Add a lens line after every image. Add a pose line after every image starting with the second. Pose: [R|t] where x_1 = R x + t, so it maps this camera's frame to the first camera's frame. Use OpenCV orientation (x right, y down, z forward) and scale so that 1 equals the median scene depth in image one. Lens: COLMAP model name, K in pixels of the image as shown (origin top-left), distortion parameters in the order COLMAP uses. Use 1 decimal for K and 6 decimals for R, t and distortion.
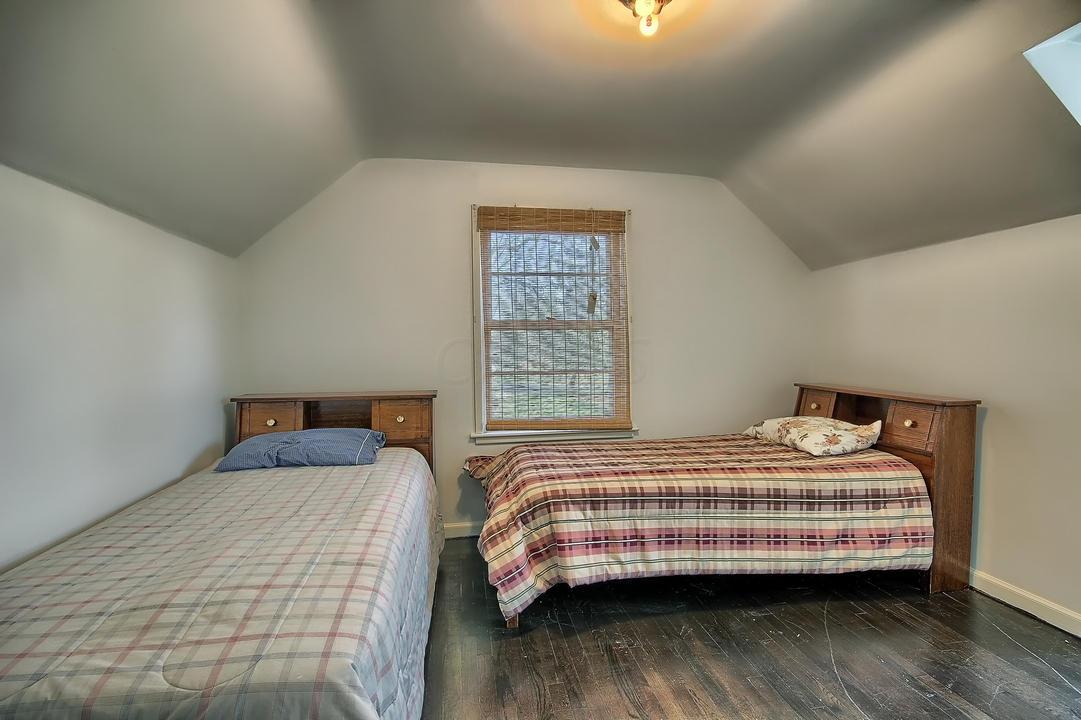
lens RADIAL K [[500.8, 0, 546.0], [0, 500.8, 364.6], [0, 0, 1]] dist [-0.001437, -0.000557]
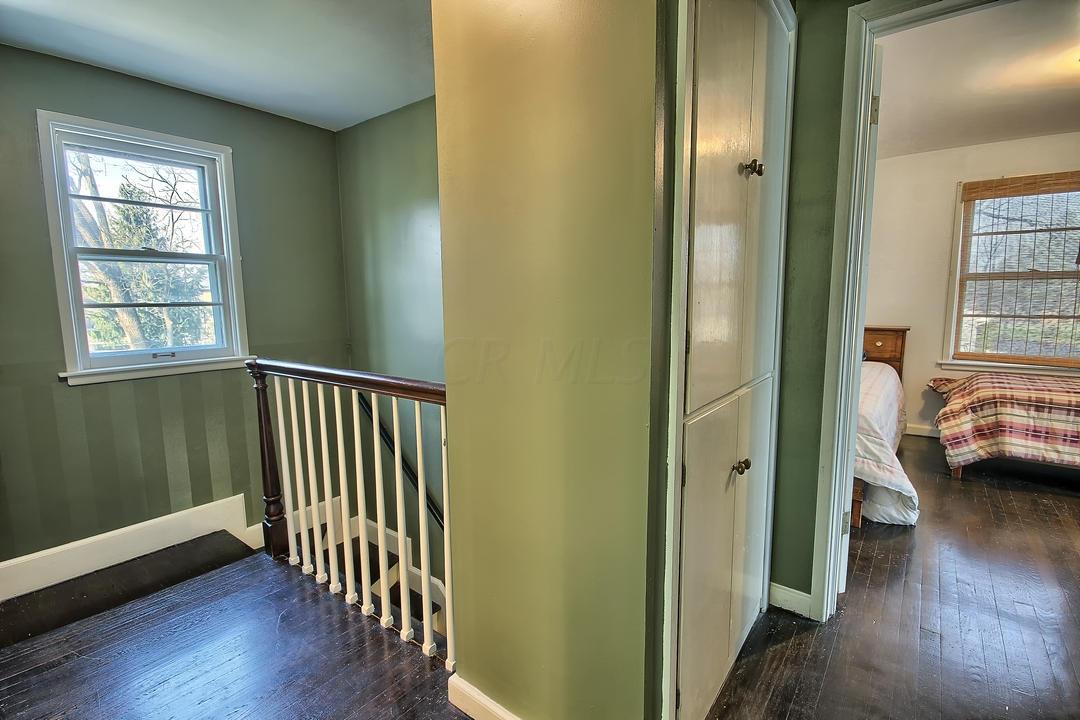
lens RADIAL K [[497.5, 0, 546.3], [0, 497.5, 364.7], [0, 0, 1]] dist [0.022361, -0.020548]
pose [[0.676426, 0.099058, -0.729819, 0.163836], [-0.020624, 0.993073, 0.115674, 0.023992], [0.736222, -0.063193, 0.673783, -0.915406]]
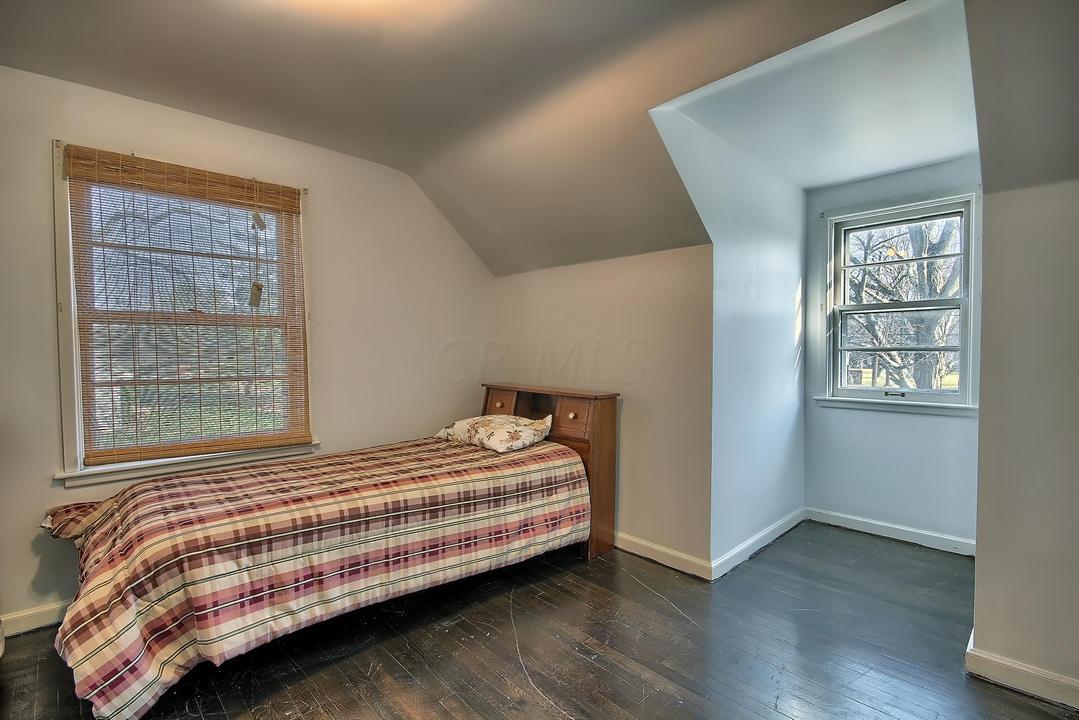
lens RADIAL K [[497.0, 0, 545.8], [0, 497.0, 364.7], [0, 0, 1]] dist [0.022361, -0.020548]
pose [[0.831851, -0.012963, 0.554848, 0.045140], [0.014529, 0.999893, 0.001578, -0.002844], [-0.554809, 0.006749, 0.831950, 0.086132]]
